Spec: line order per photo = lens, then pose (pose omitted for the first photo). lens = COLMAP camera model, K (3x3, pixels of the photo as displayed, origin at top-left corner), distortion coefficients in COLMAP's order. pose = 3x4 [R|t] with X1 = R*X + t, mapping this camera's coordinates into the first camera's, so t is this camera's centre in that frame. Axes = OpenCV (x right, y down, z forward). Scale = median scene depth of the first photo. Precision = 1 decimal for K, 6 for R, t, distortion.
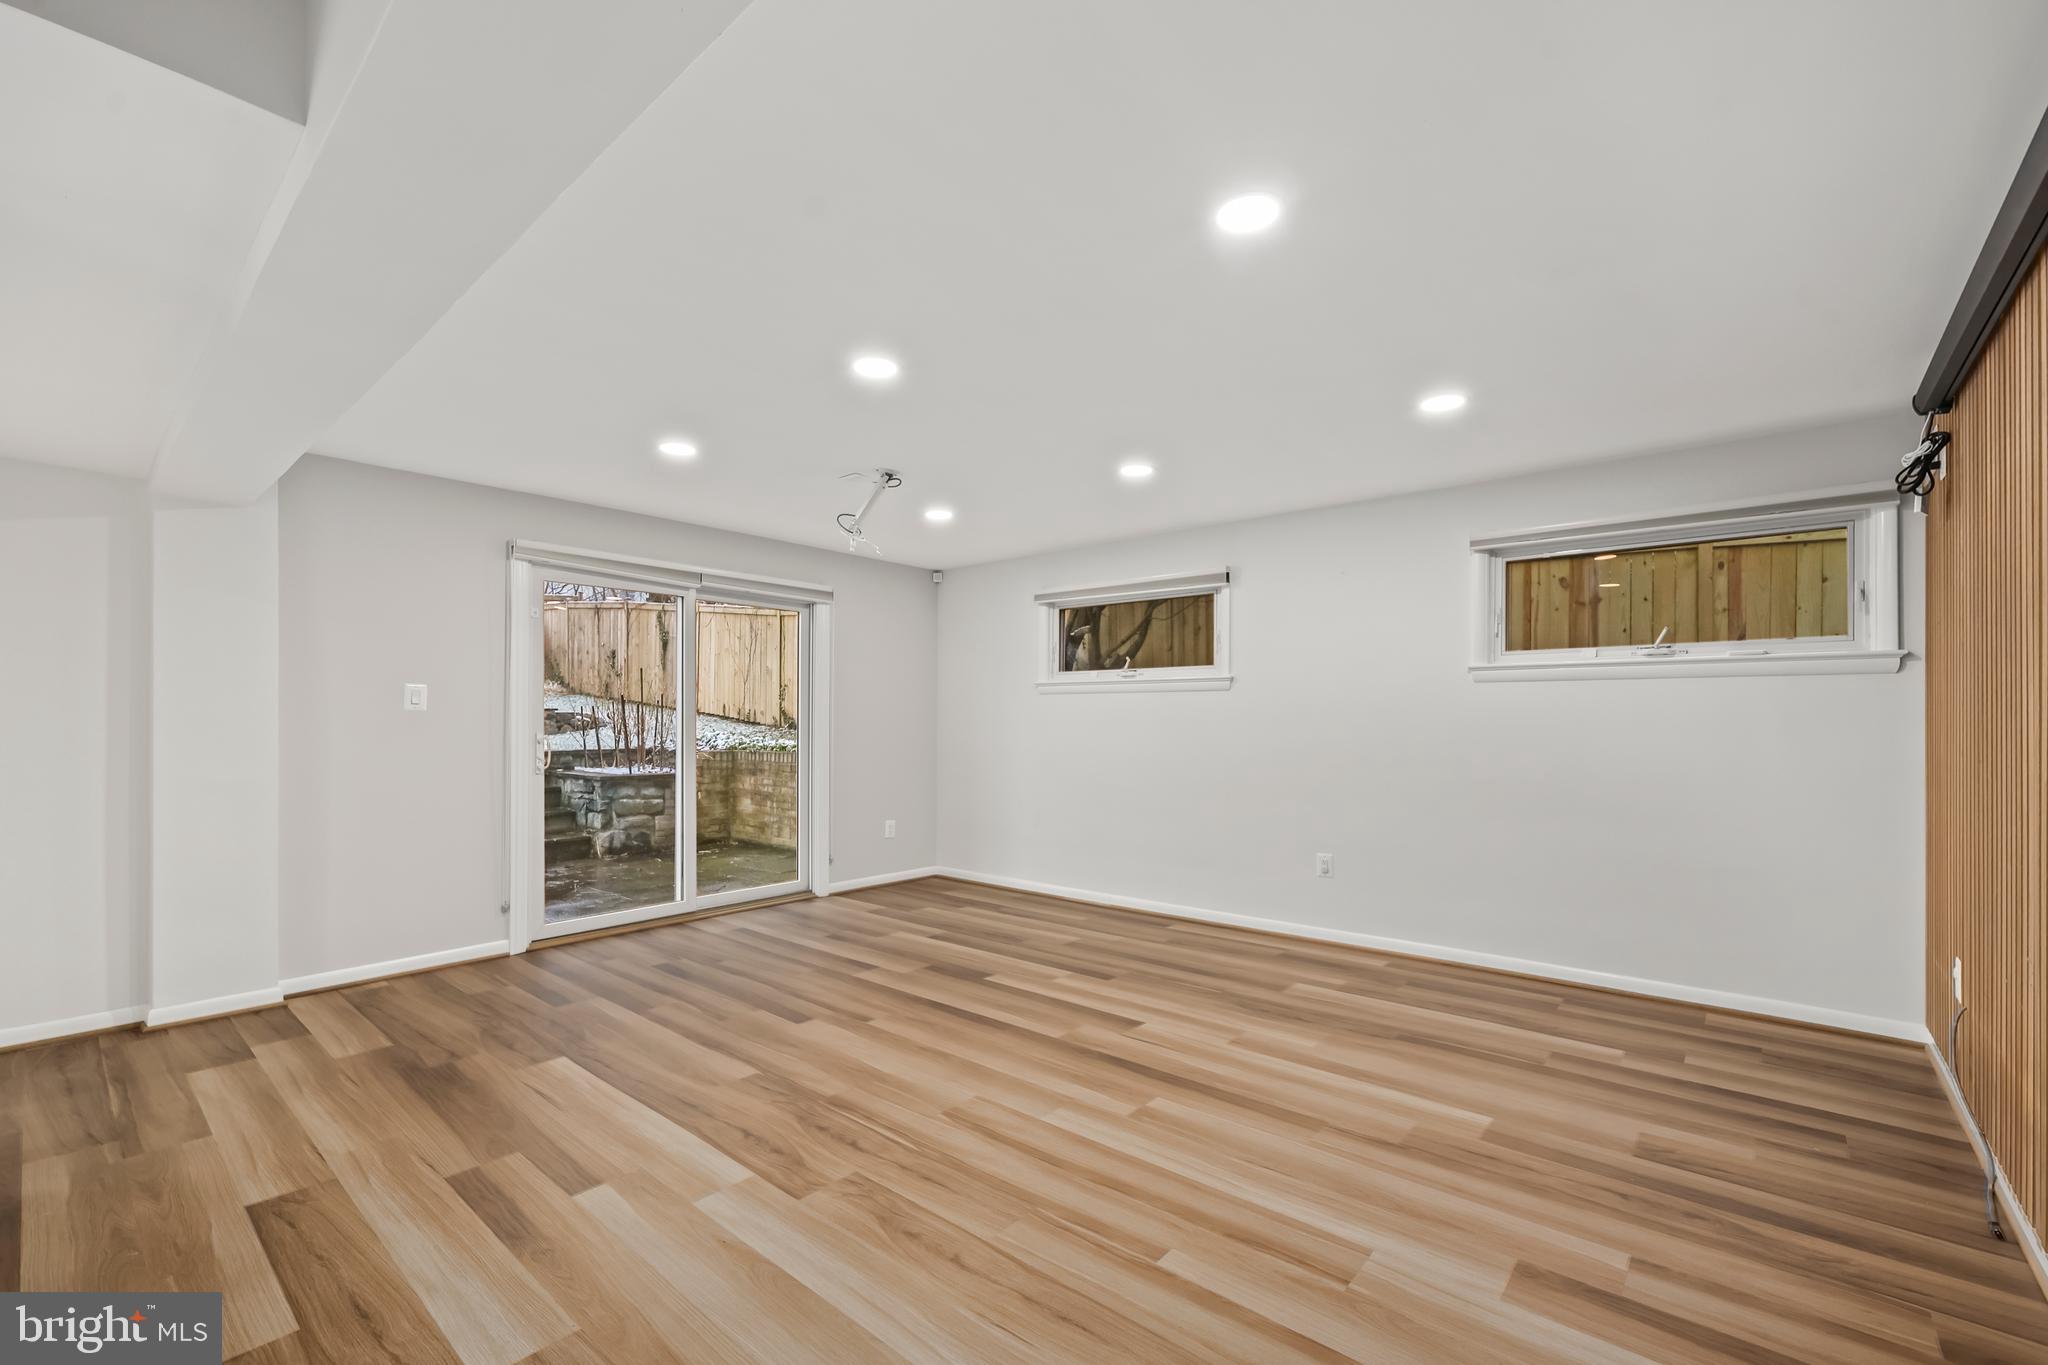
lens RADIAL K [[863.1, 0, 1031.5], [0, 863.1, 726.9], [0, 0, 1]] dist [-0.002458, -0.000358]
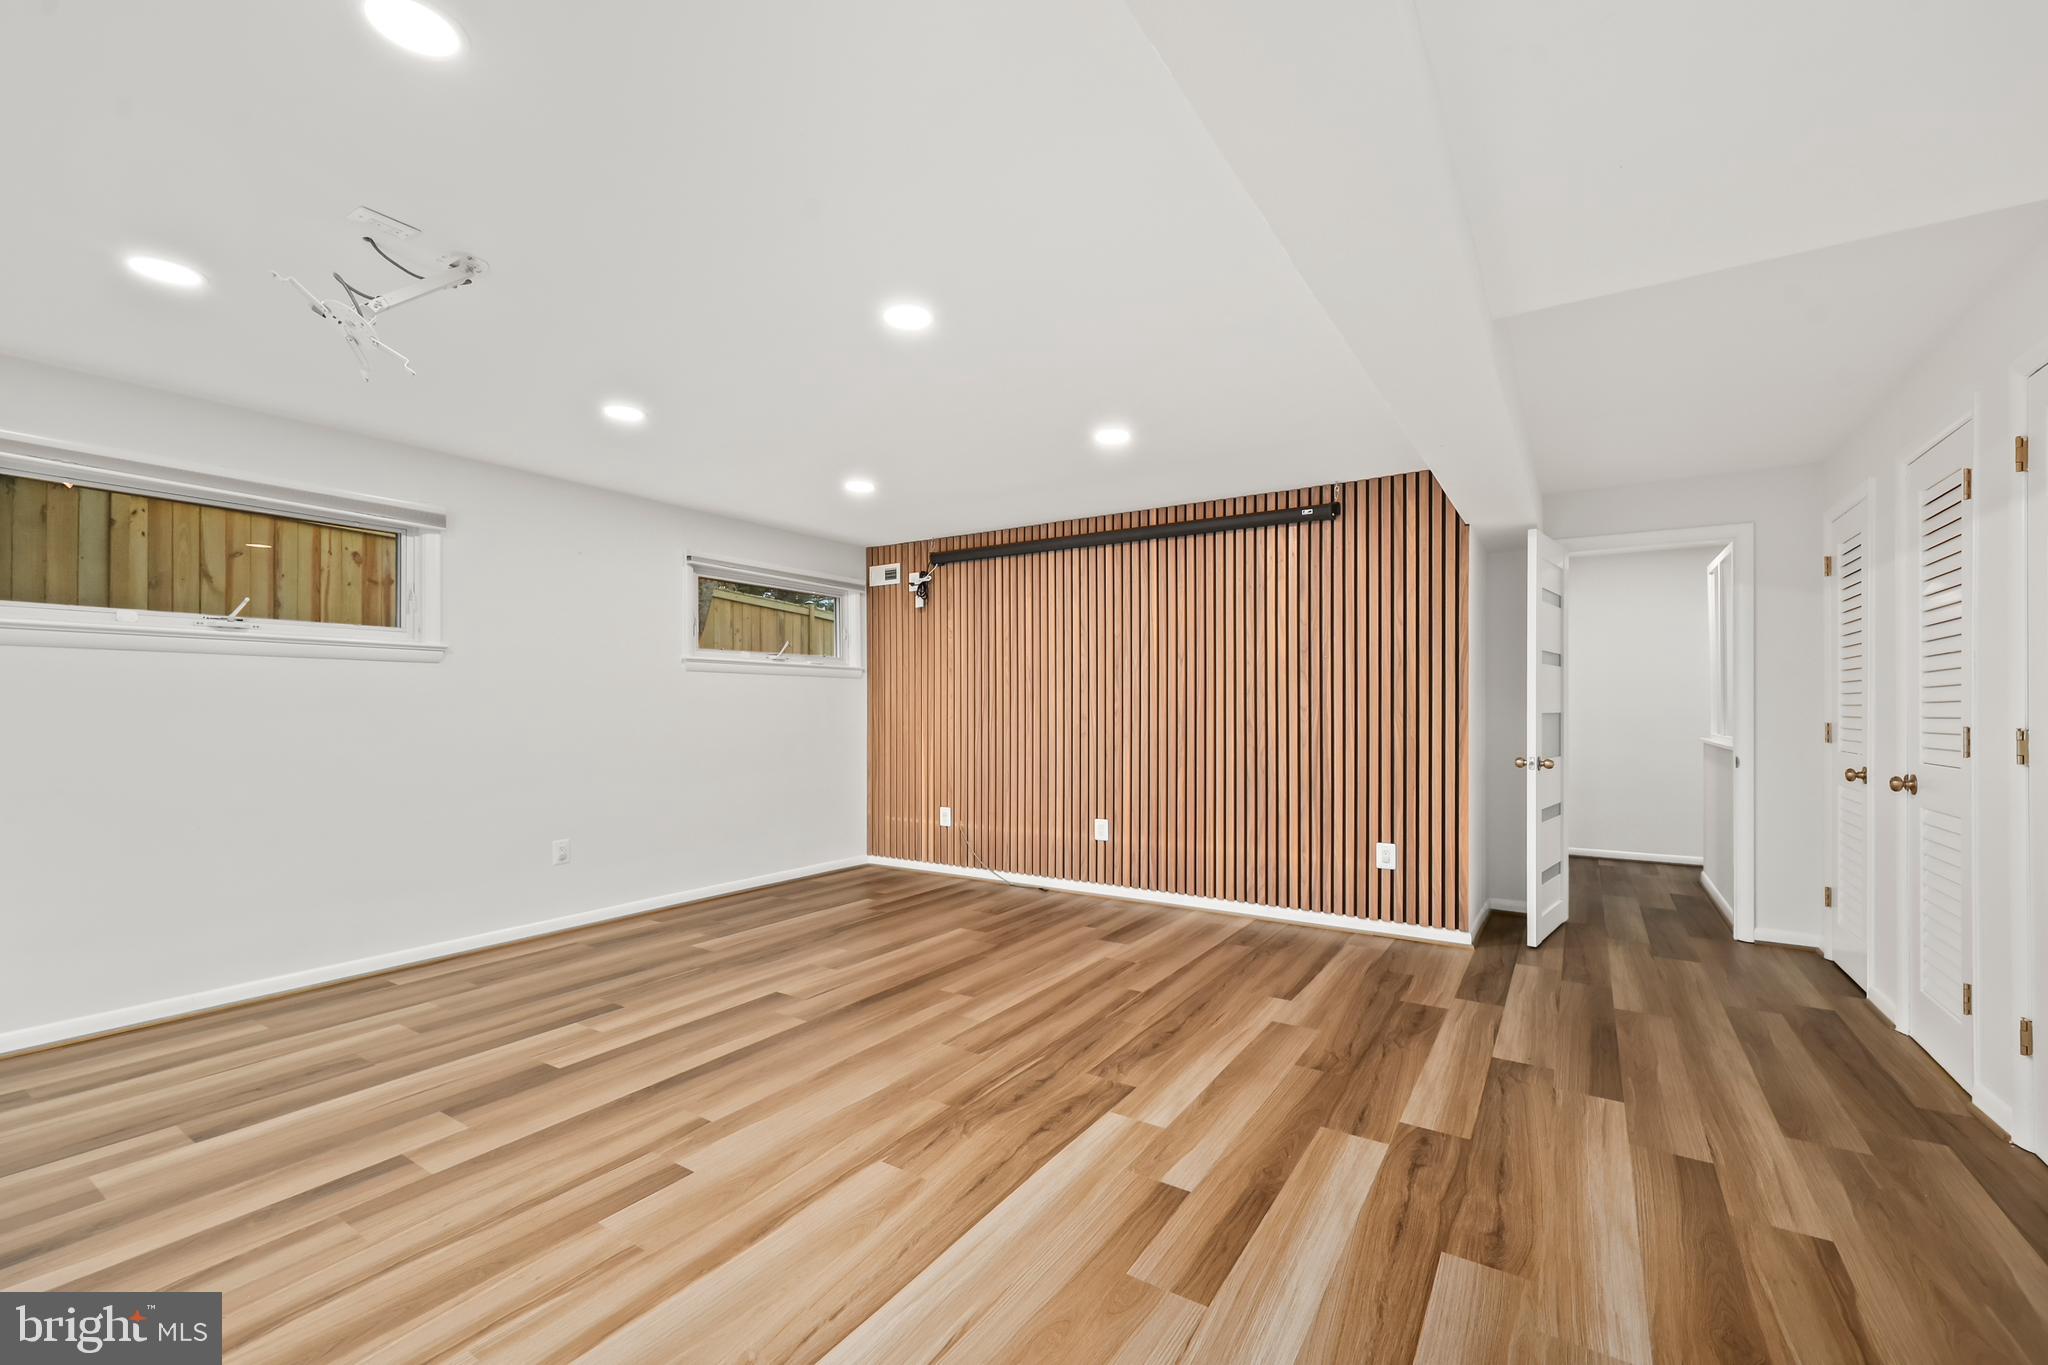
lens RADIAL K [[853.3, 0, 1034.8], [0, 853.3, 704.5], [0, 0, 1]] dist [0.011029, -0.000102]
pose [[-0.137435, 0.000446, 0.990511, -0.971594], [0.002602, 0.999997, -0.000089, -0.003705], [-0.990507, 0.002565, -0.137435, 0.864559]]
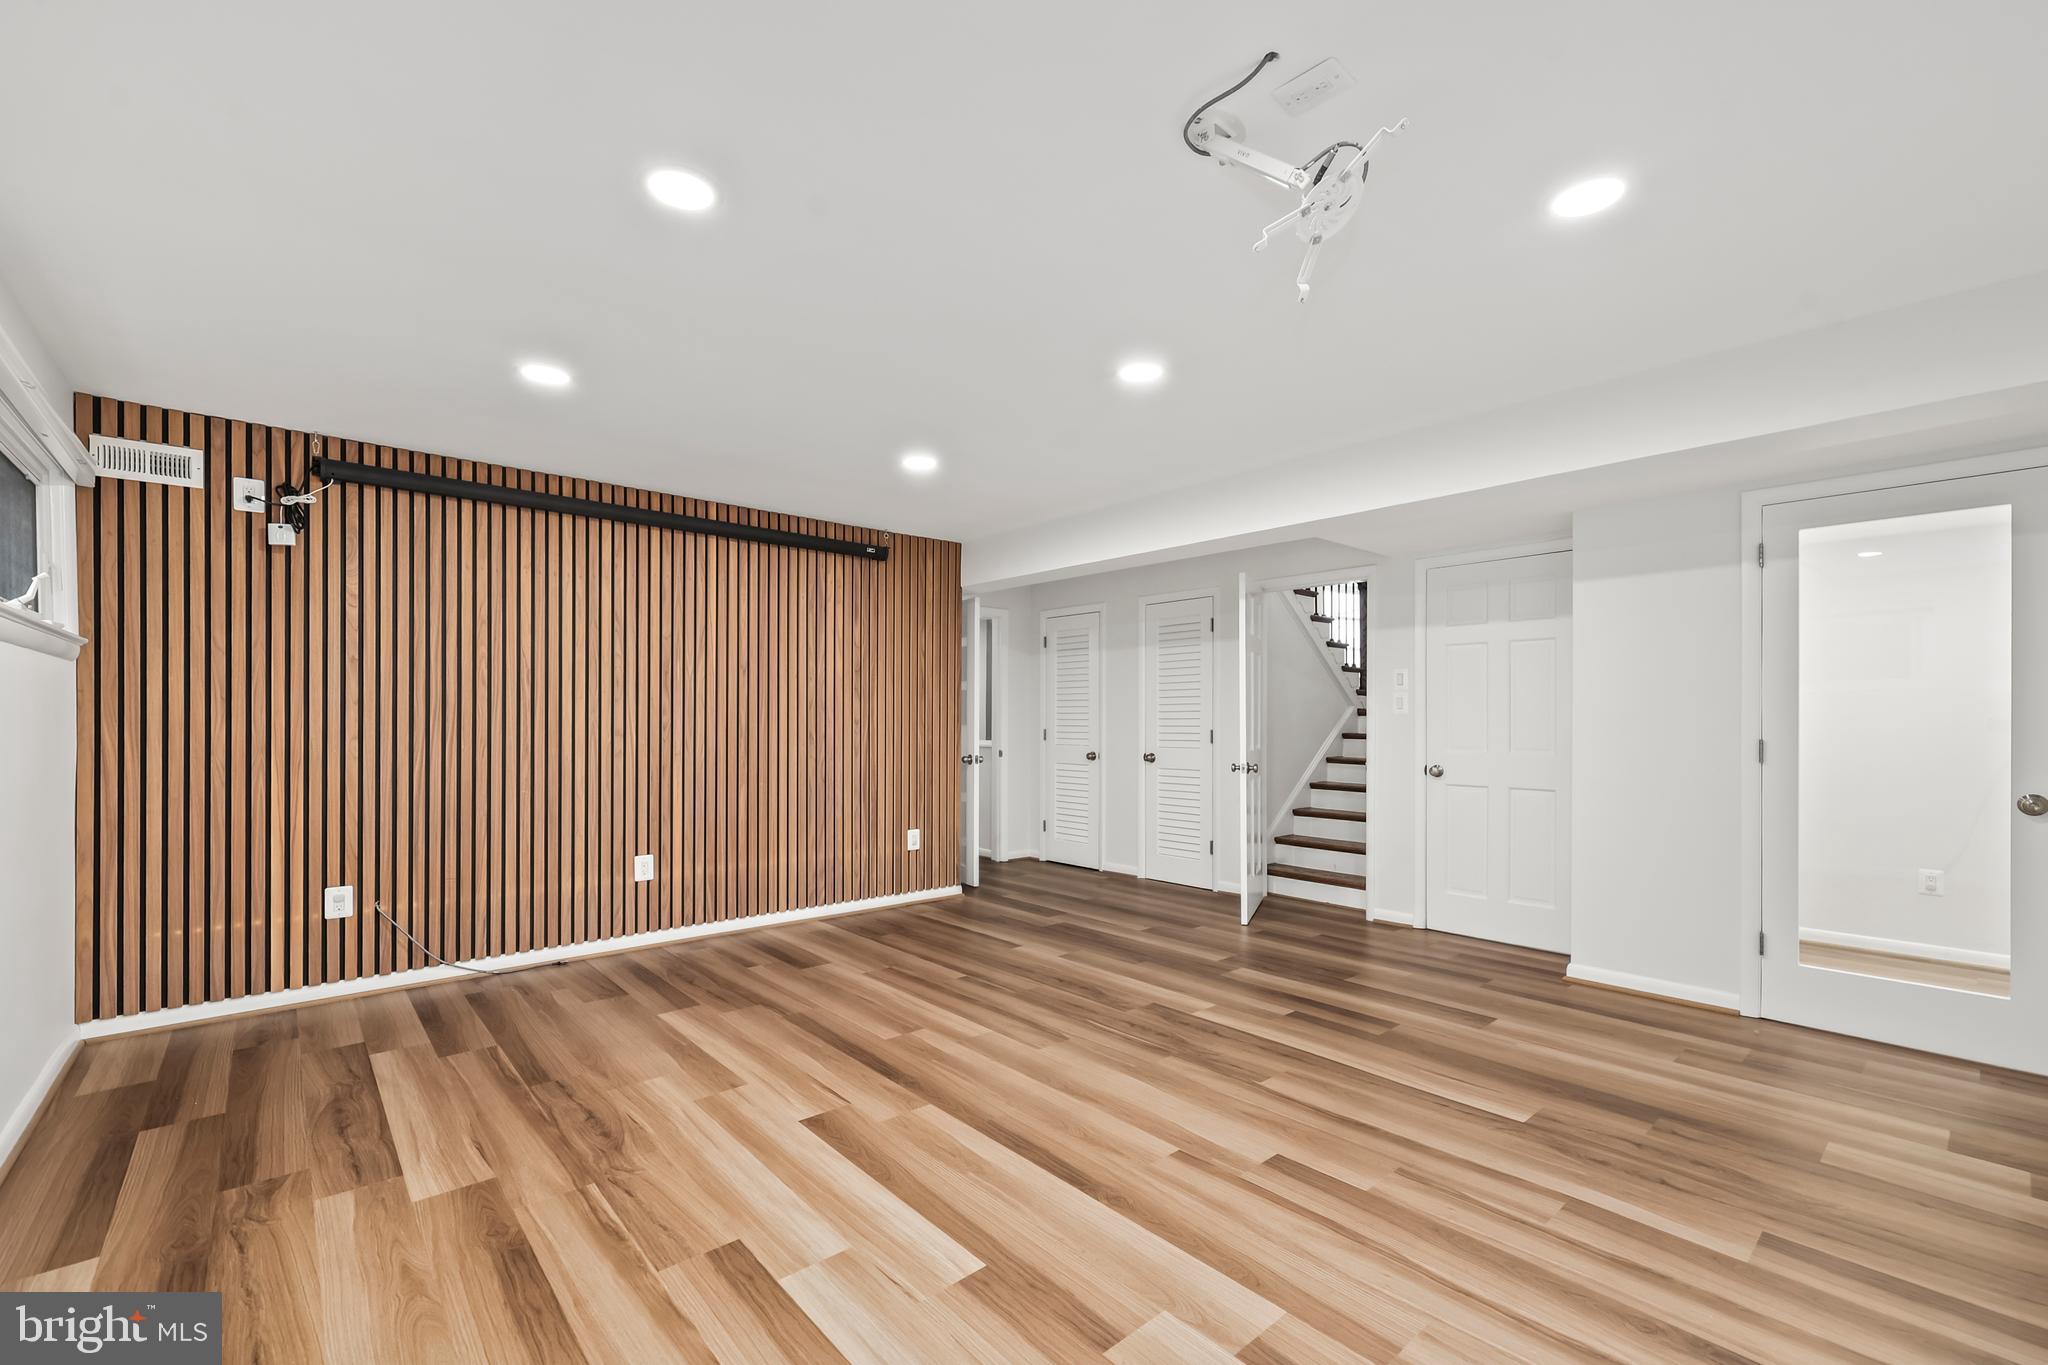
lens RADIAL K [[849.6, 0, 1030.3], [0, 849.6, 716.4], [0, 0, 1]] dist [0.007719, 0.000074]
pose [[-0.989526, -0.003499, 0.144309, -0.177235], [-0.003656, 0.999993, -0.000827, -0.006471], [-0.144305, -0.001346, -0.989532, 1.765132]]
